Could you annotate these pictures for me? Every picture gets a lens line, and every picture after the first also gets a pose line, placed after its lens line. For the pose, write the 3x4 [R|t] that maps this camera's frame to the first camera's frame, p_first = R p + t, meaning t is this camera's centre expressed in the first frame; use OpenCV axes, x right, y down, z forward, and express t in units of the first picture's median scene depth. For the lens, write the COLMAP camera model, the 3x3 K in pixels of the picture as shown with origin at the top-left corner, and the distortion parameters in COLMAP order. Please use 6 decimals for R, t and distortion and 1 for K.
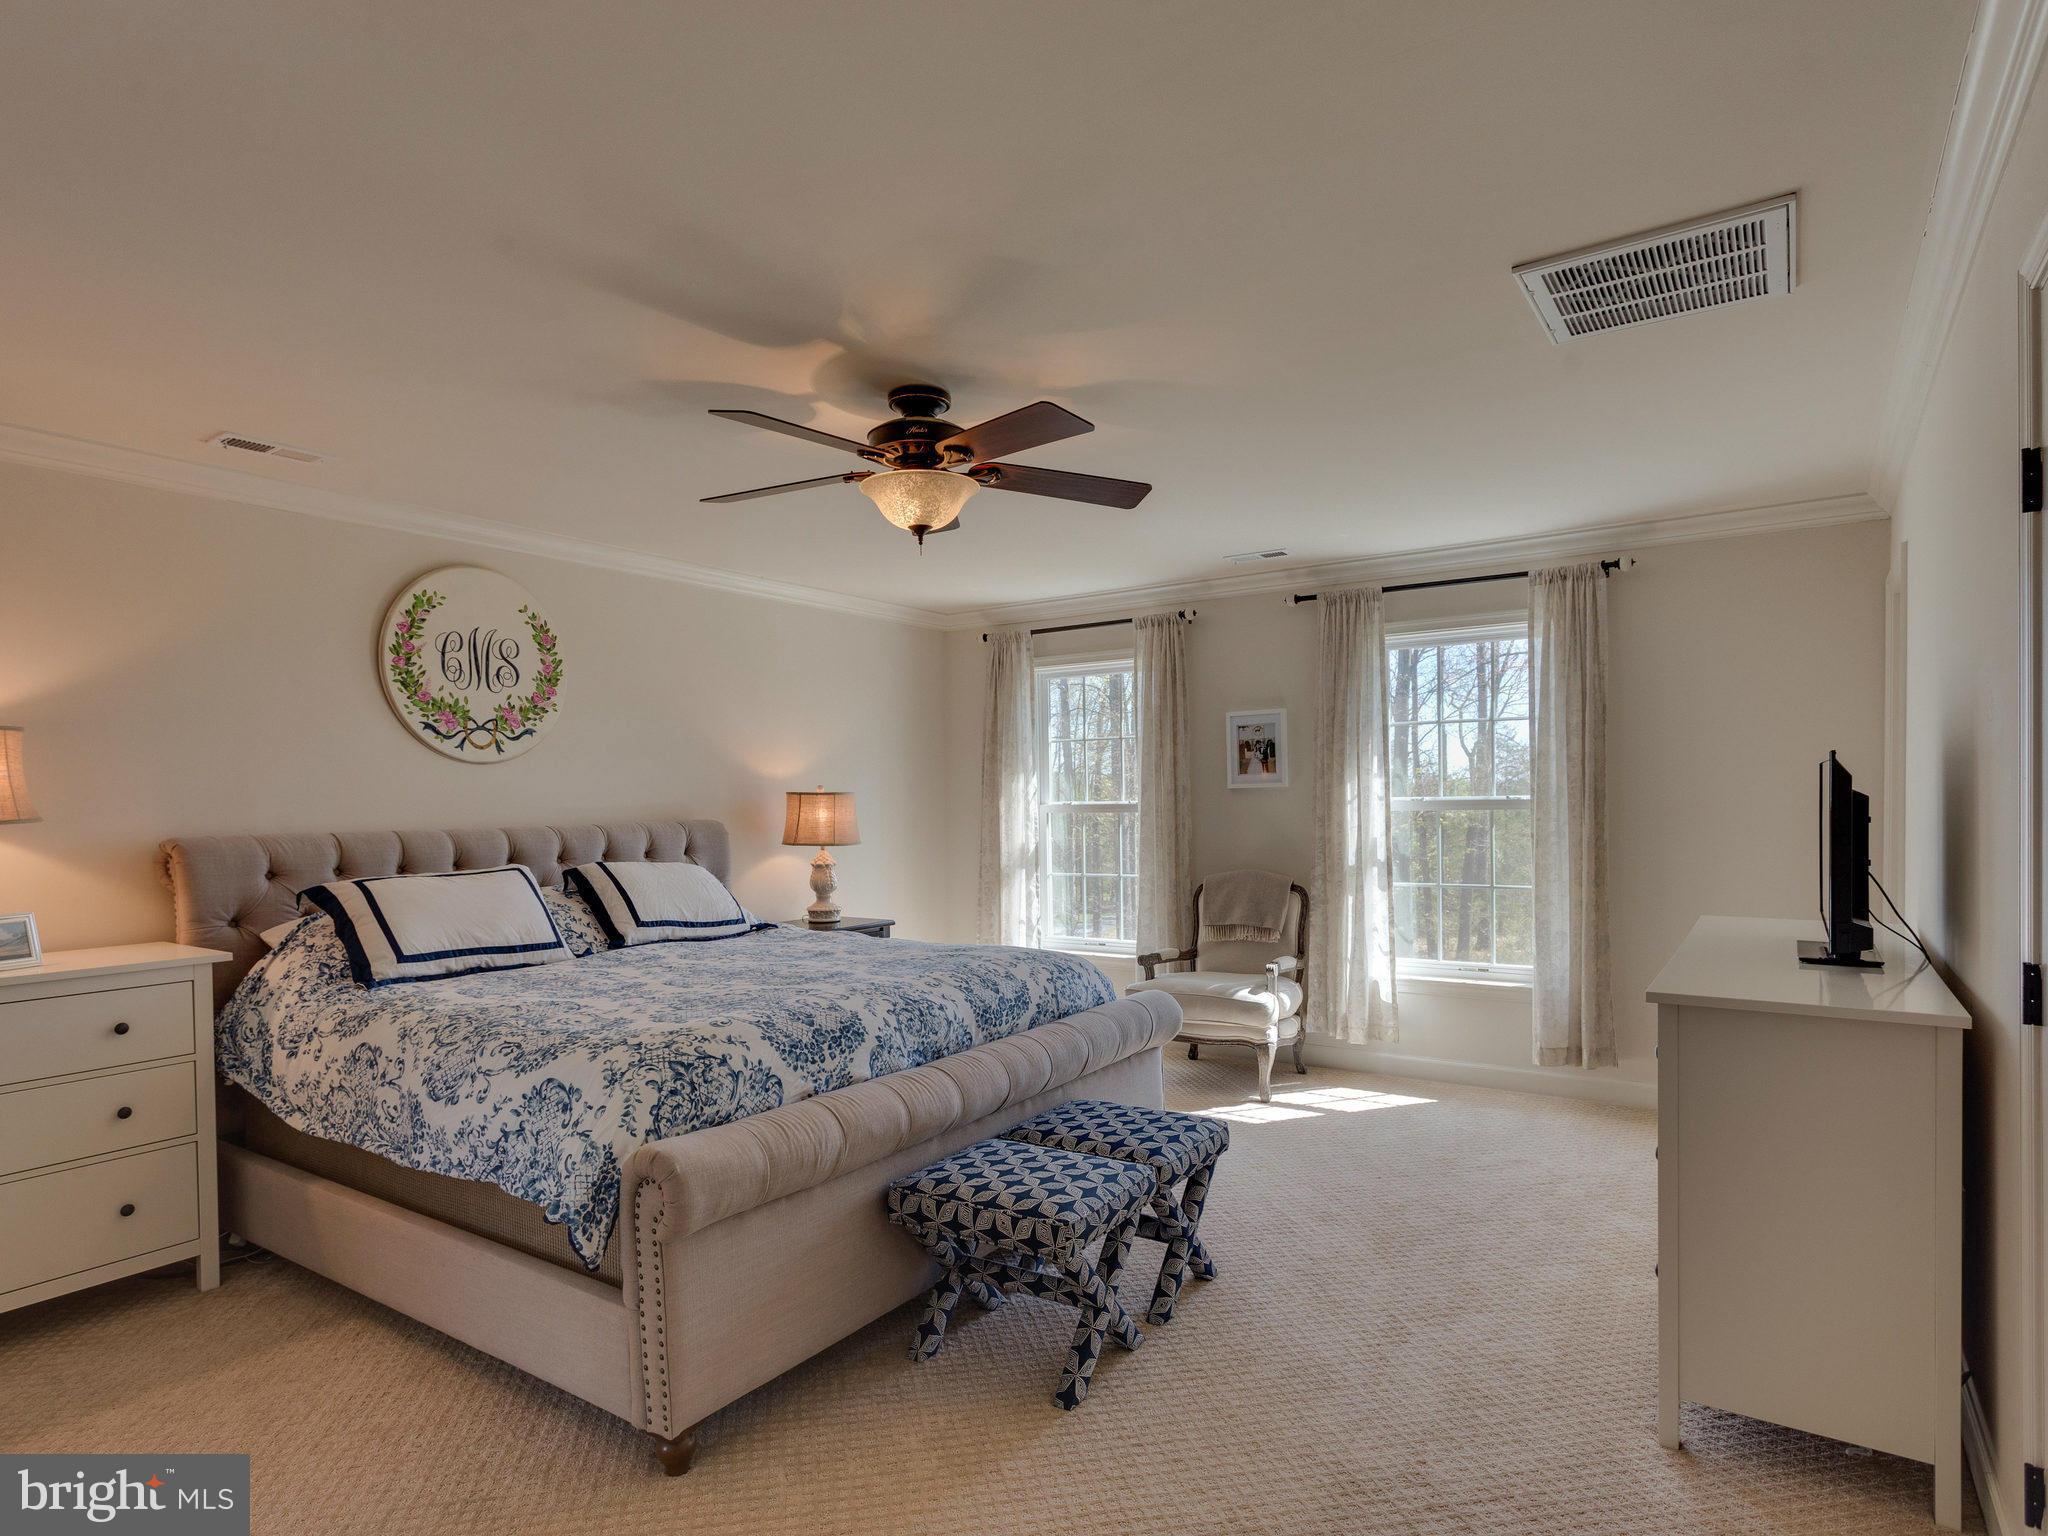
lens RADIAL K [[1131.0, 0, 1001.0], [0, 1131.0, 806.7], [0, 0, 1]] dist [-0.001078, 0.003907]
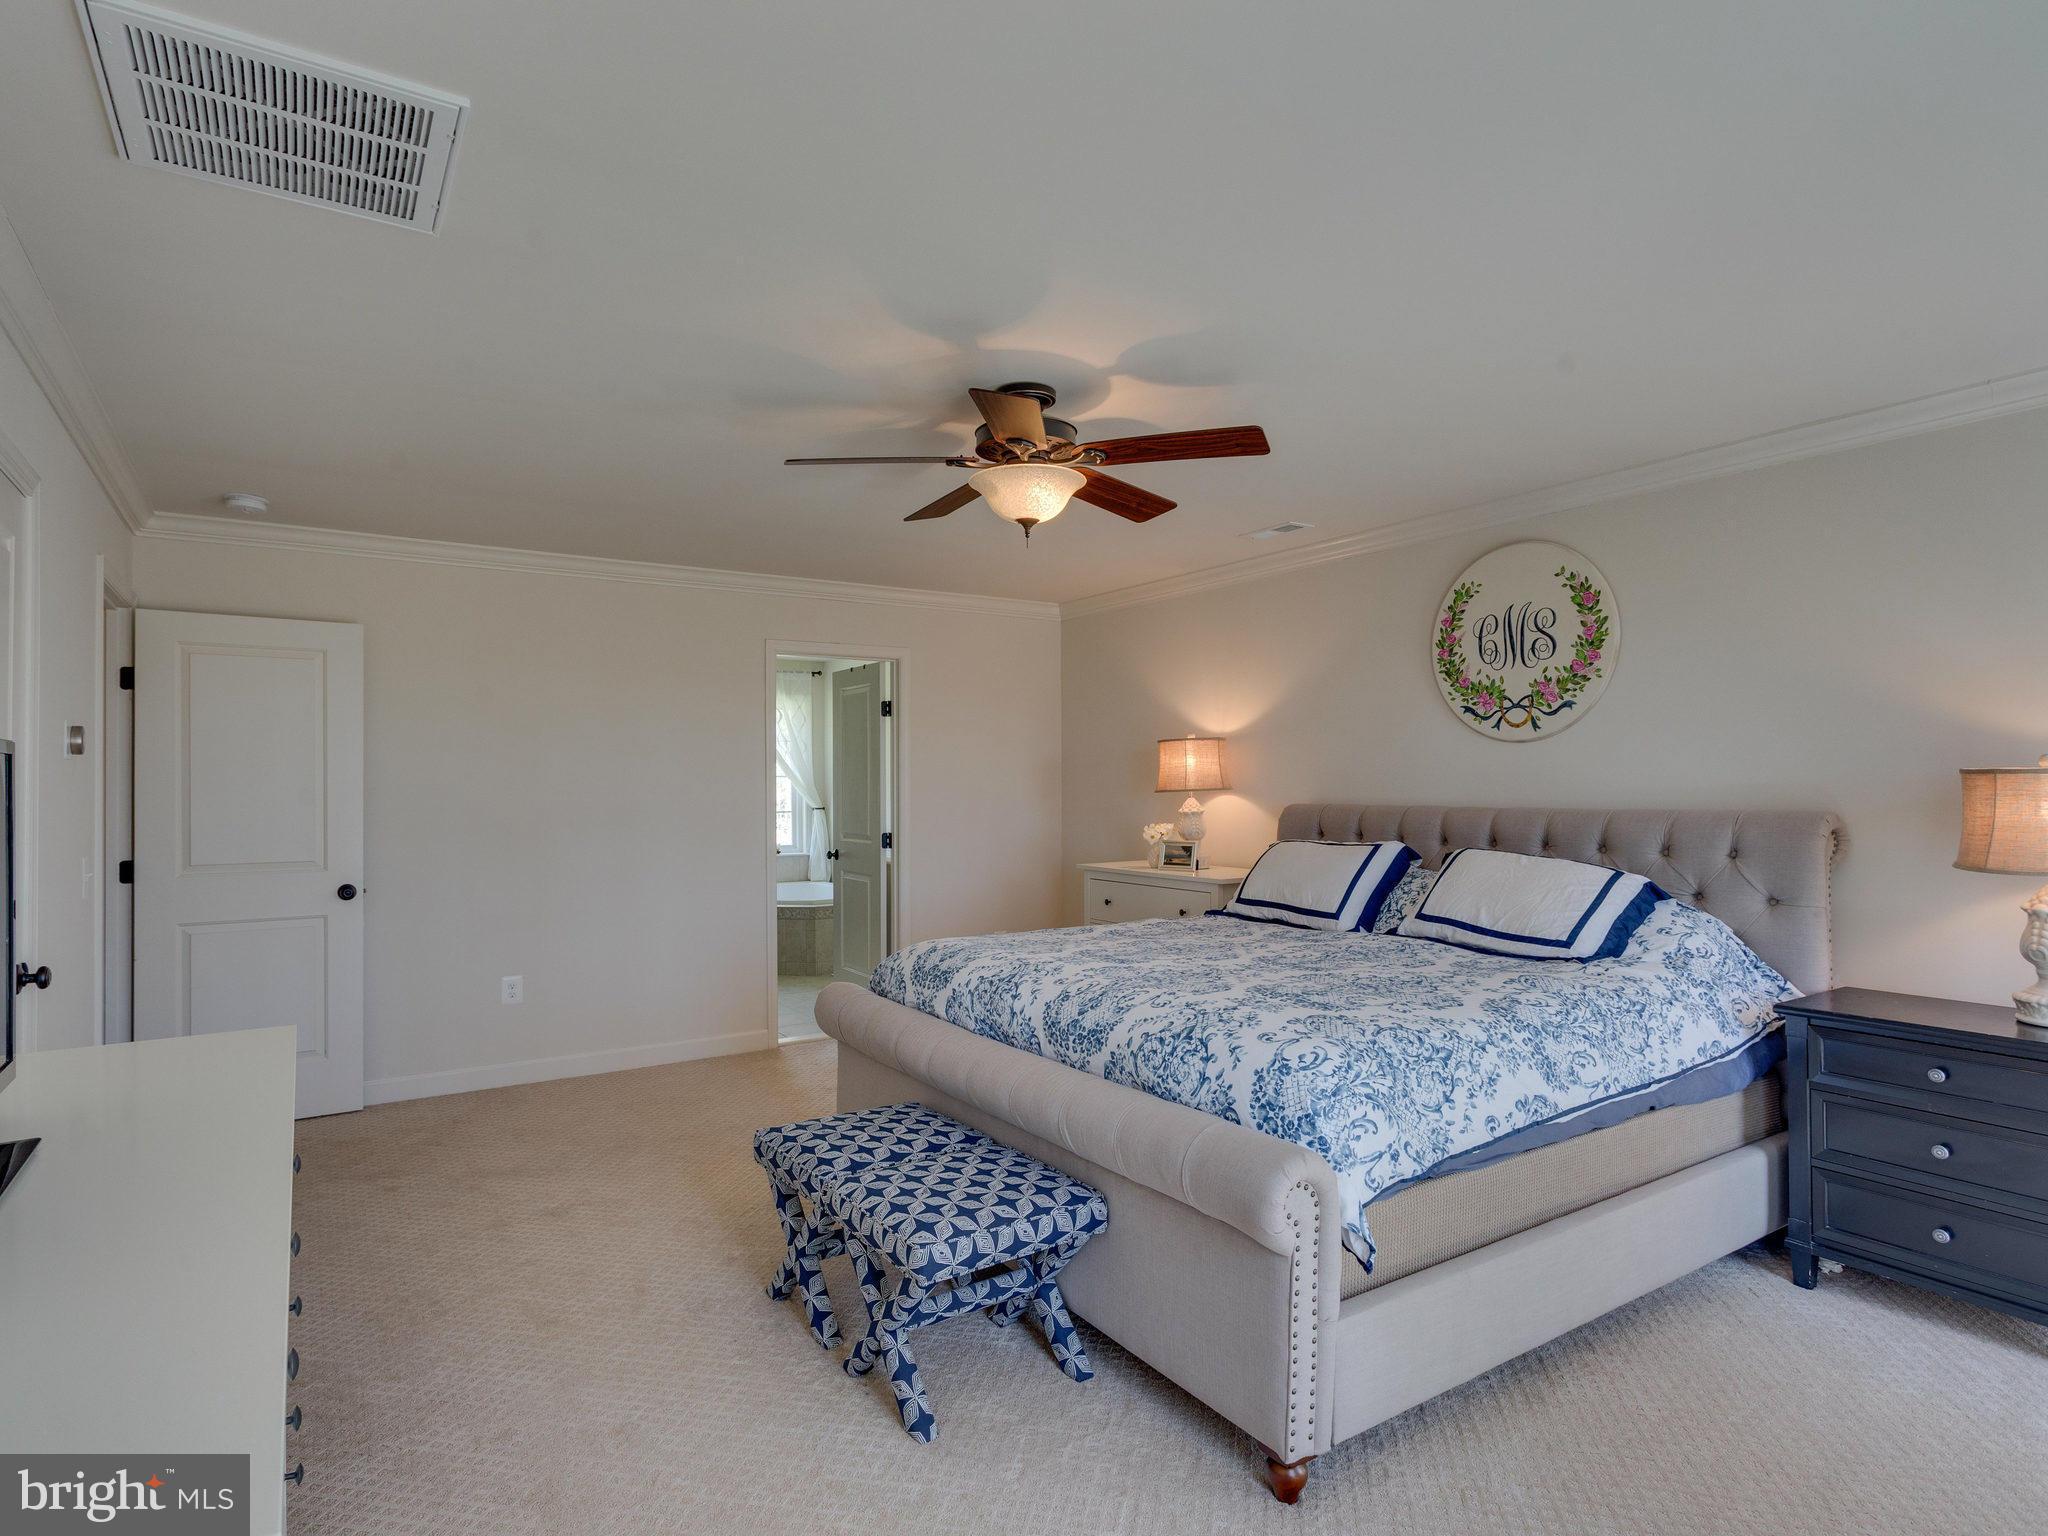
lens RADIAL K [[1131.0, 0, 1024.7], [0, 1131.0, 772.4], [0, 0, 1]] dist [-0.001078, 0.003907]
pose [[-0.380622, 0.007968, -0.924696, 0.624444], [0.003829, 0.999968, 0.007041, -0.020552], [0.924723, -0.000860, -0.380640, 0.994813]]
